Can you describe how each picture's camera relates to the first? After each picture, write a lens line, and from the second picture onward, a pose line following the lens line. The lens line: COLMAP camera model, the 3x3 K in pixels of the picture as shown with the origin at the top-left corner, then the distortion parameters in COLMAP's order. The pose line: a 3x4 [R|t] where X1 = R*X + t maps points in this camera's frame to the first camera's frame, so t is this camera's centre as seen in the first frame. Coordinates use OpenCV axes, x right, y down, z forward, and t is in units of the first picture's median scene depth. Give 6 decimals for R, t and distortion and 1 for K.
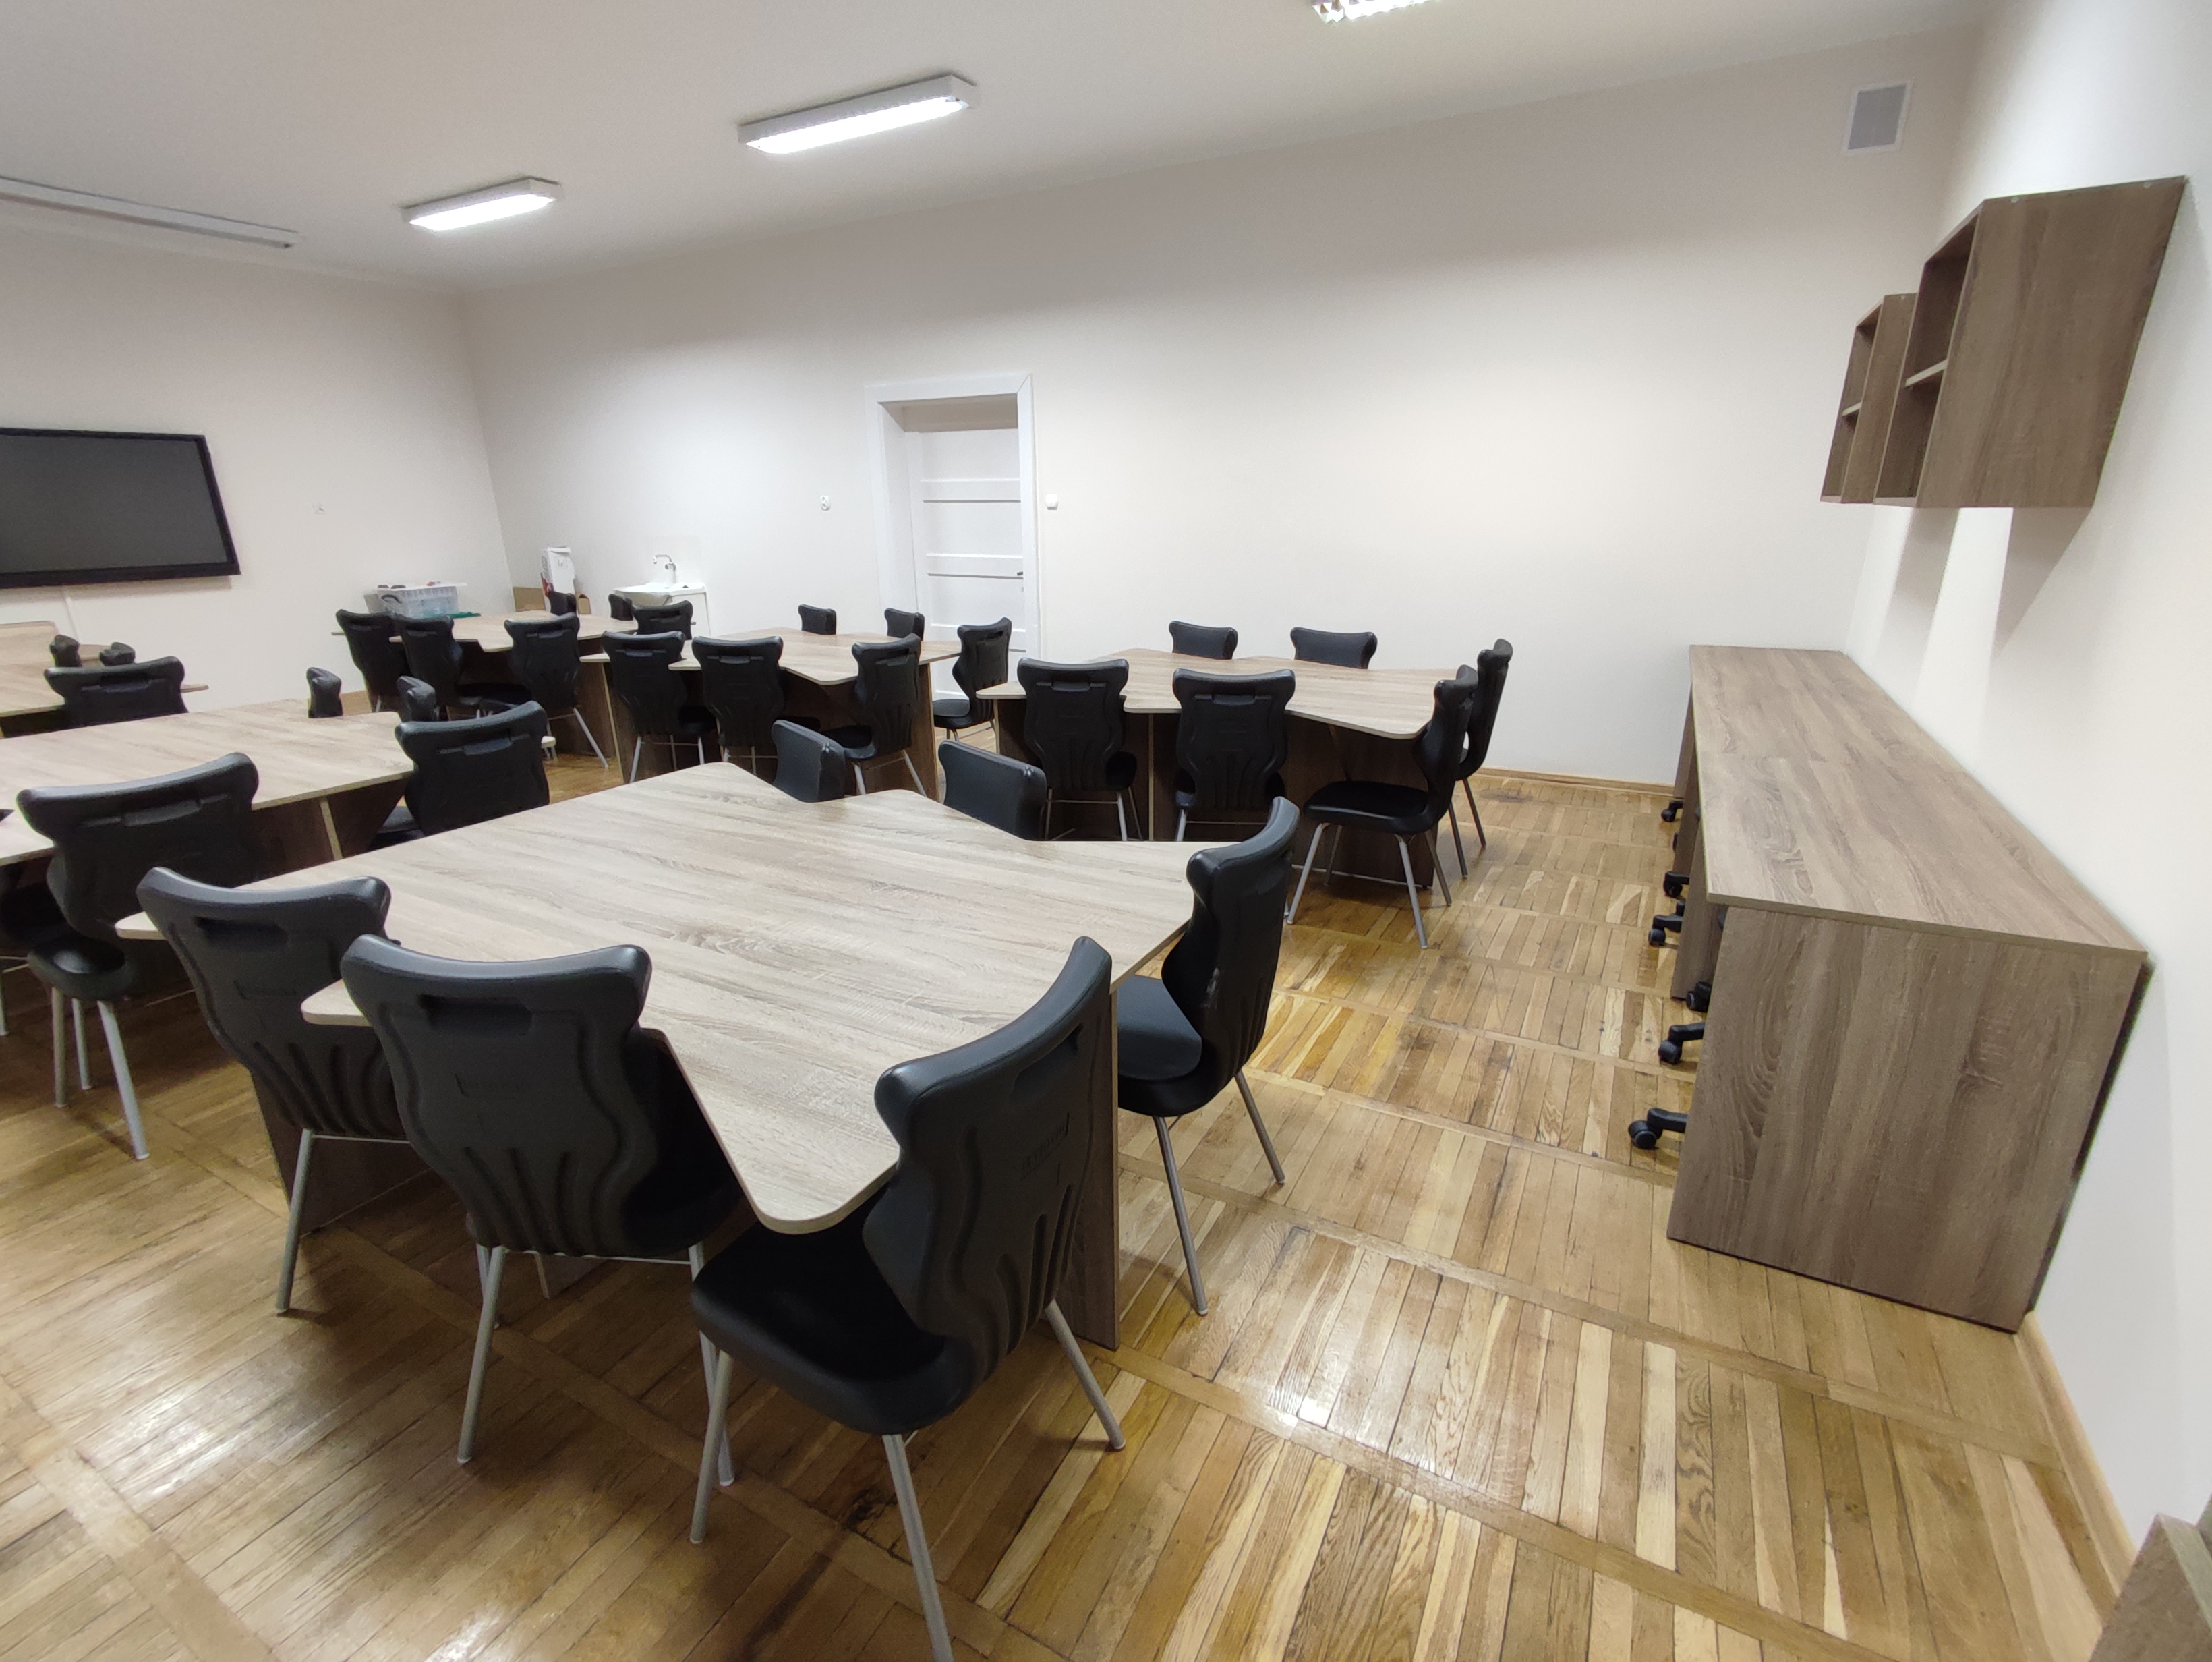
lens RADIAL K [[1007.3, 0, 1100.7], [0, 1007.3, 837.1], [0, 0, 1]] dist [-0.005617, 0.000046]
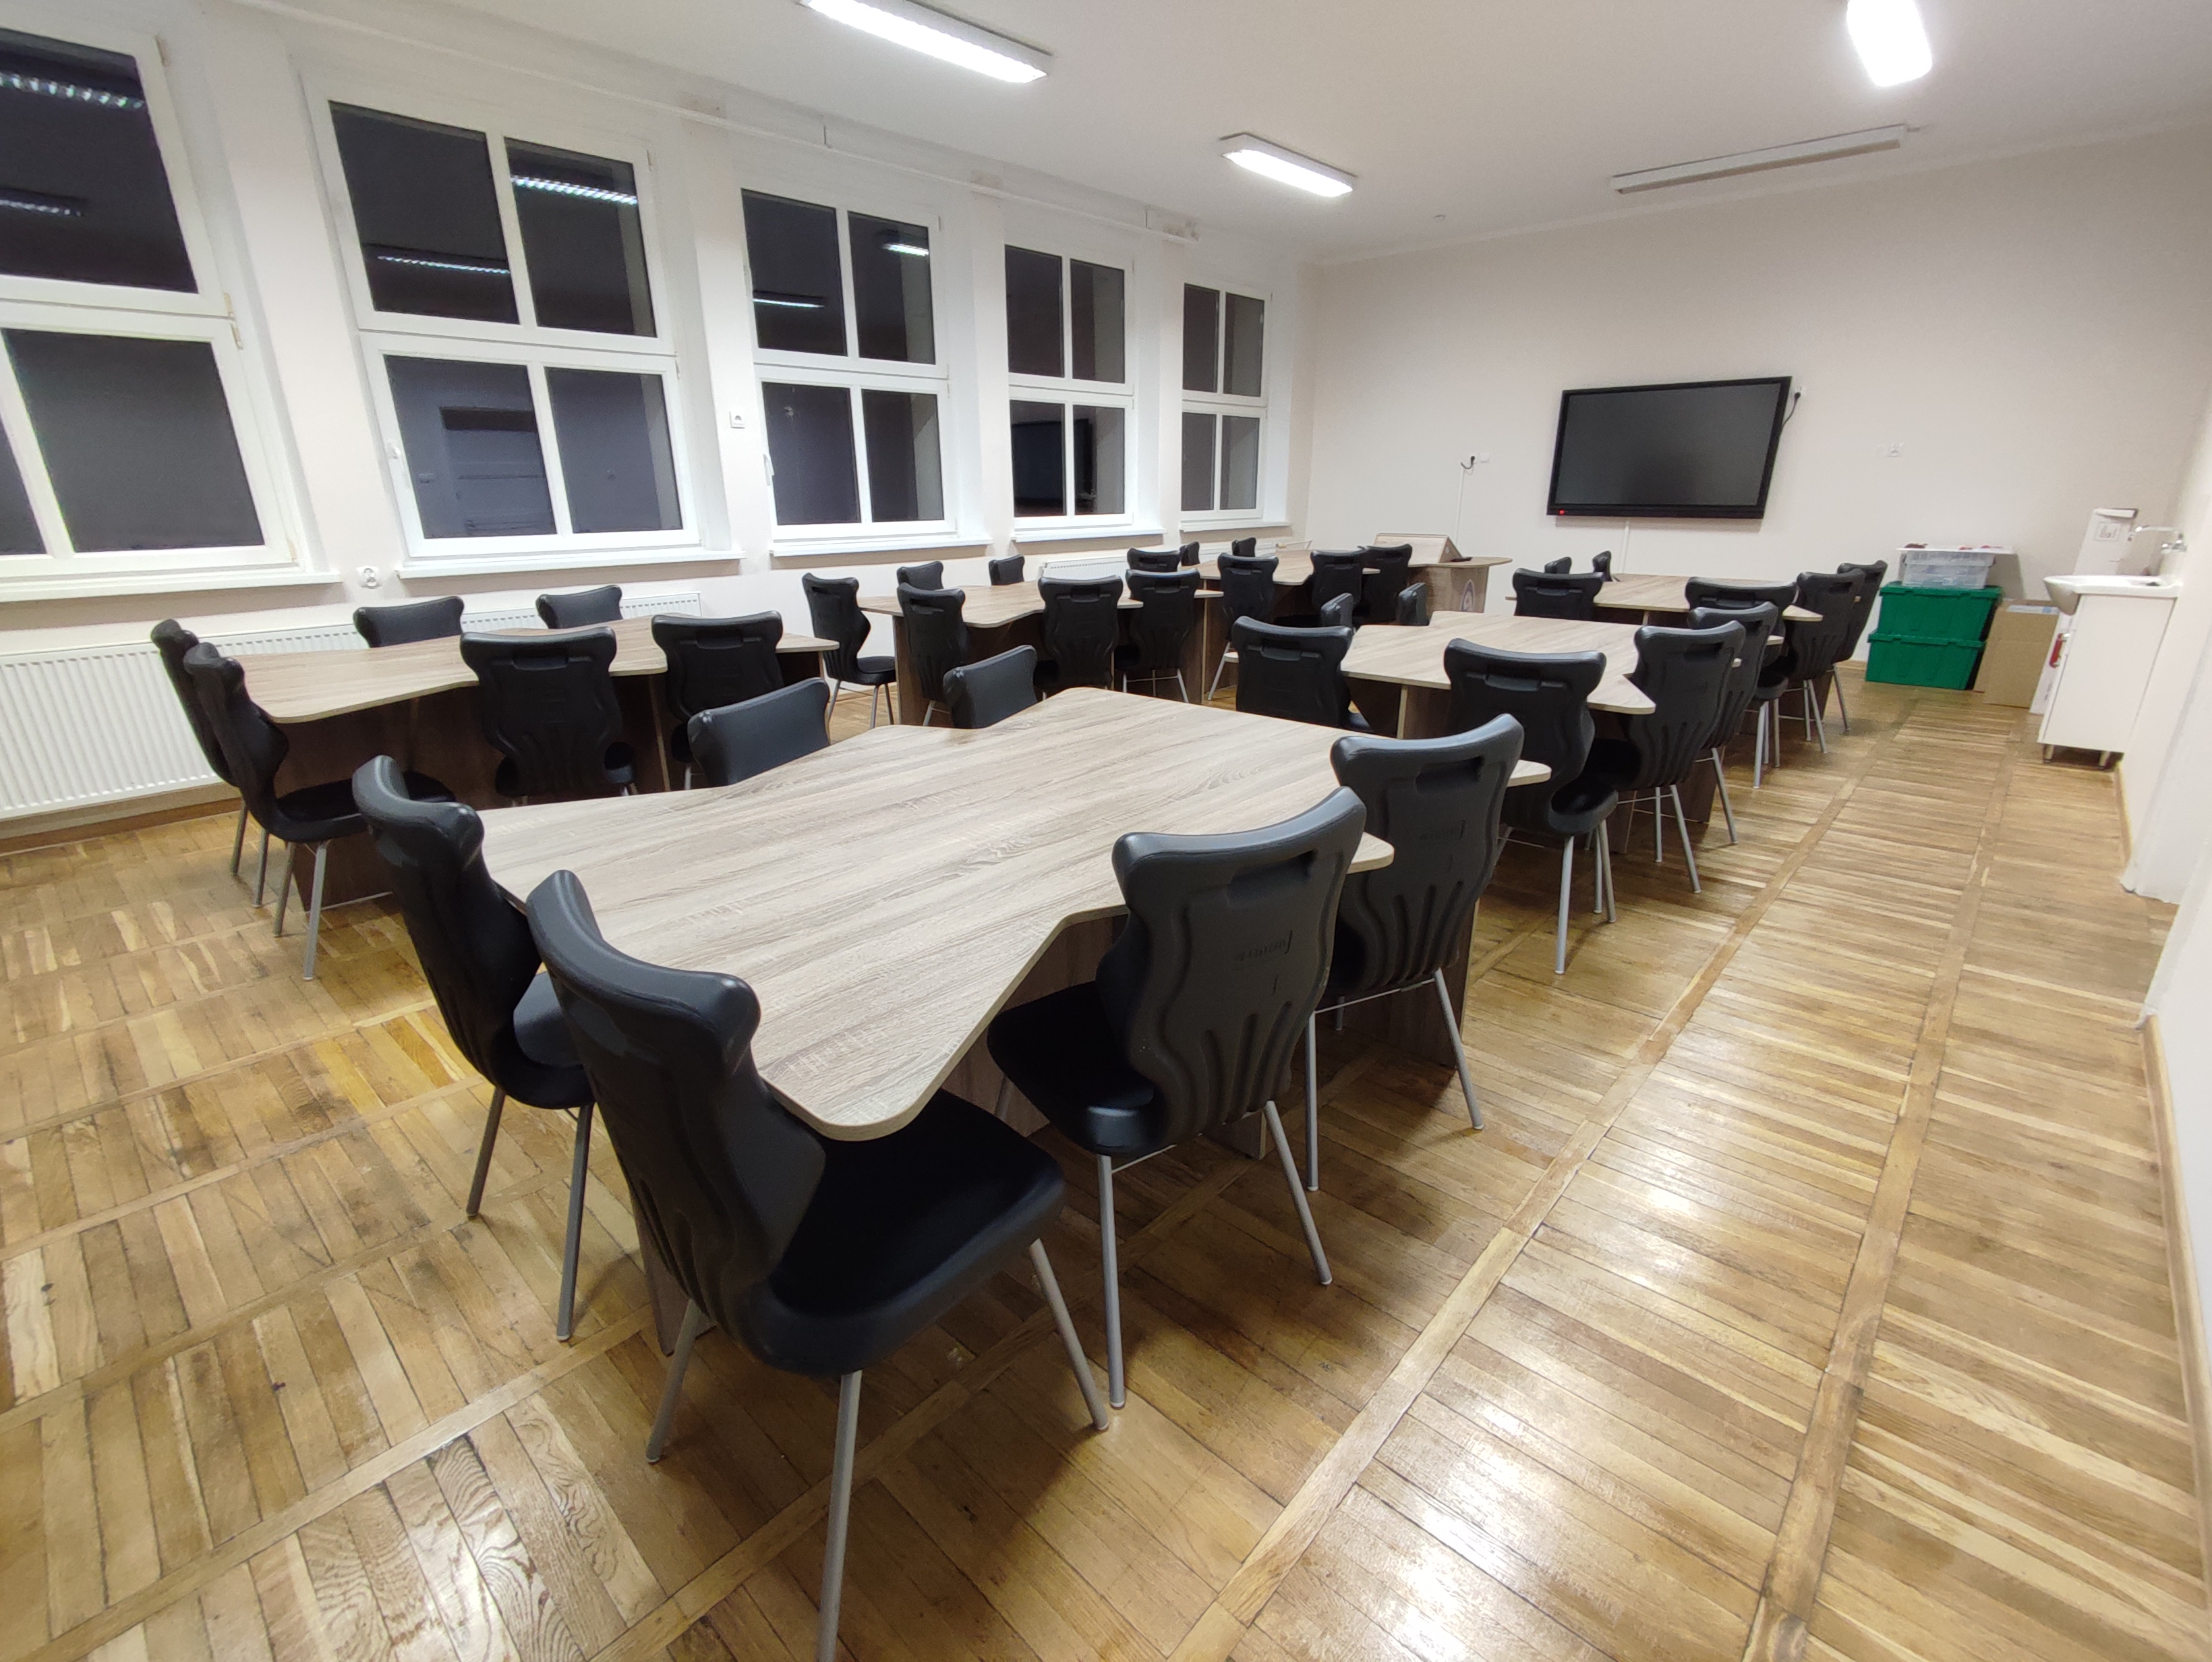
lens RADIAL K [[1014.4, 0, 1102.3], [0, 1014.4, 829.8], [0, 0, 1]] dist [0.002821, 0.000870]
pose [[-0.240532, 0.326503, -0.914079, 0.909656], [-0.293027, 0.873362, 0.389067, -0.536110], [0.925354, 0.361433, -0.114397, 1.735721]]
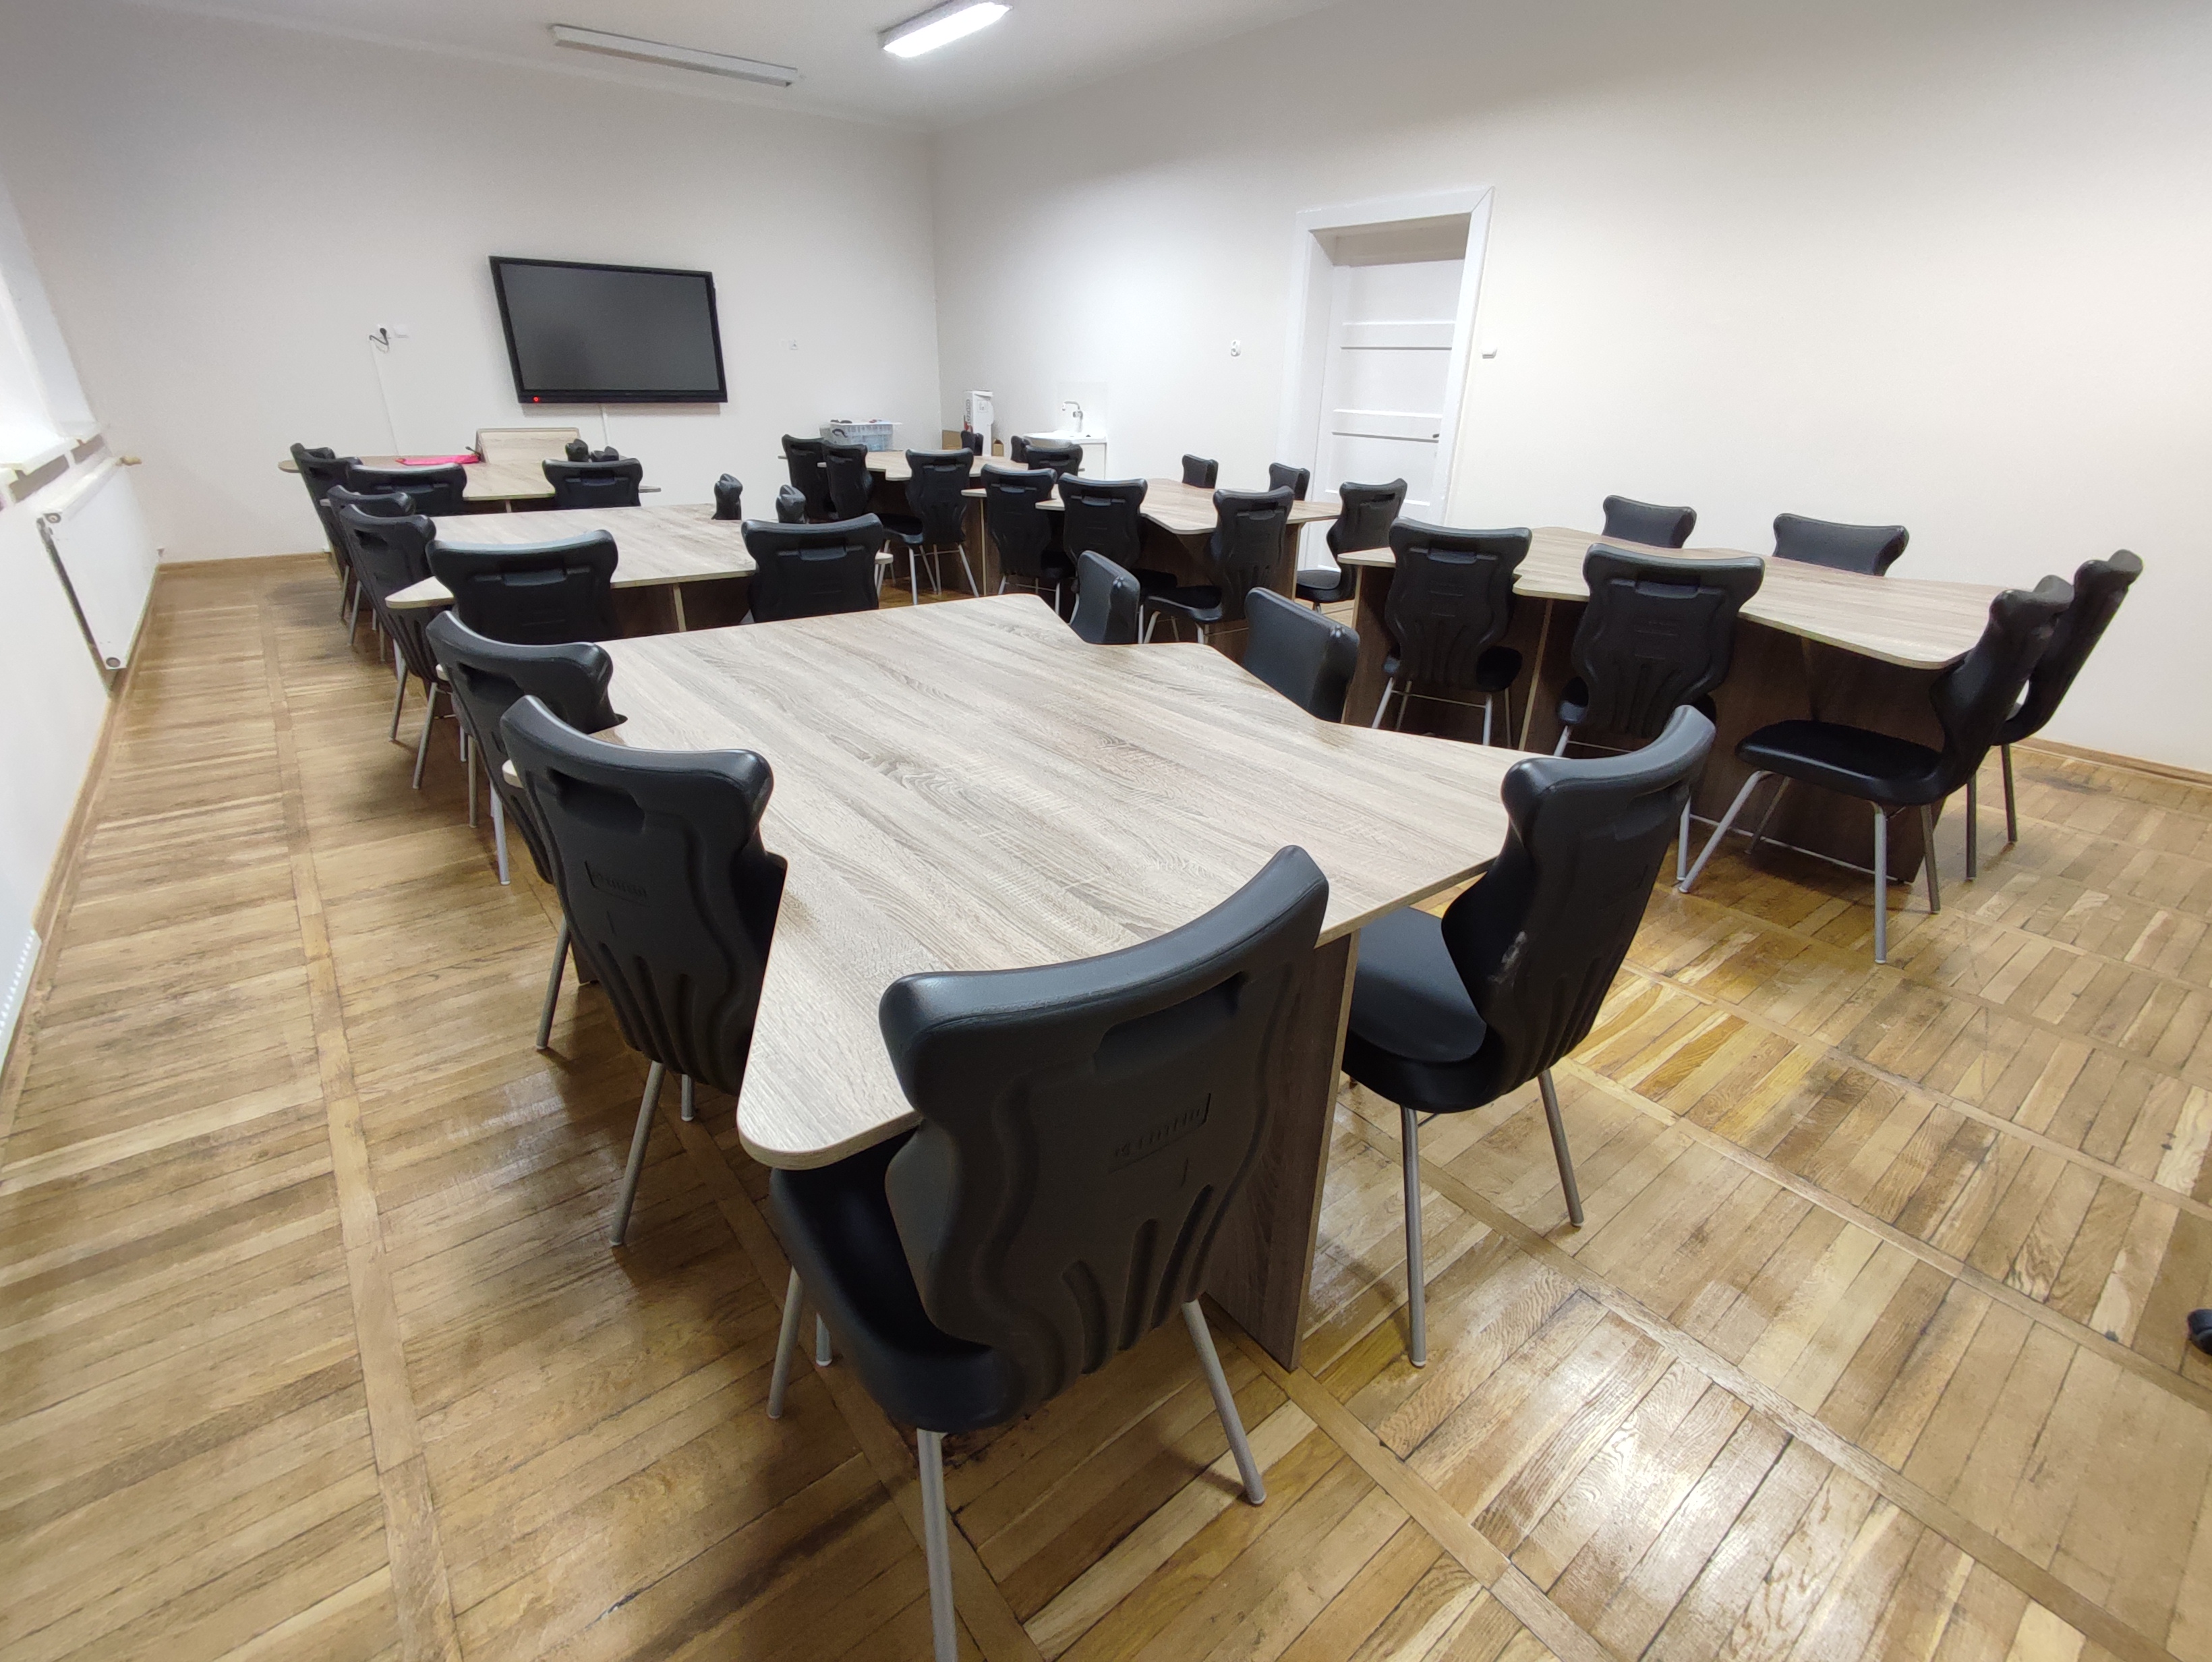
lens RADIAL K [[1007.3, 0, 1100.7], [0, 1007.3, 837.1], [0, 0, 1]] dist [-0.005617, 0.000046]
pose [[0.919377, 0.188453, -0.345299, 0.049306], [-0.150320, 0.979469, 0.134327, 0.011125], [0.363524, -0.071591, 0.928830, 0.168725]]
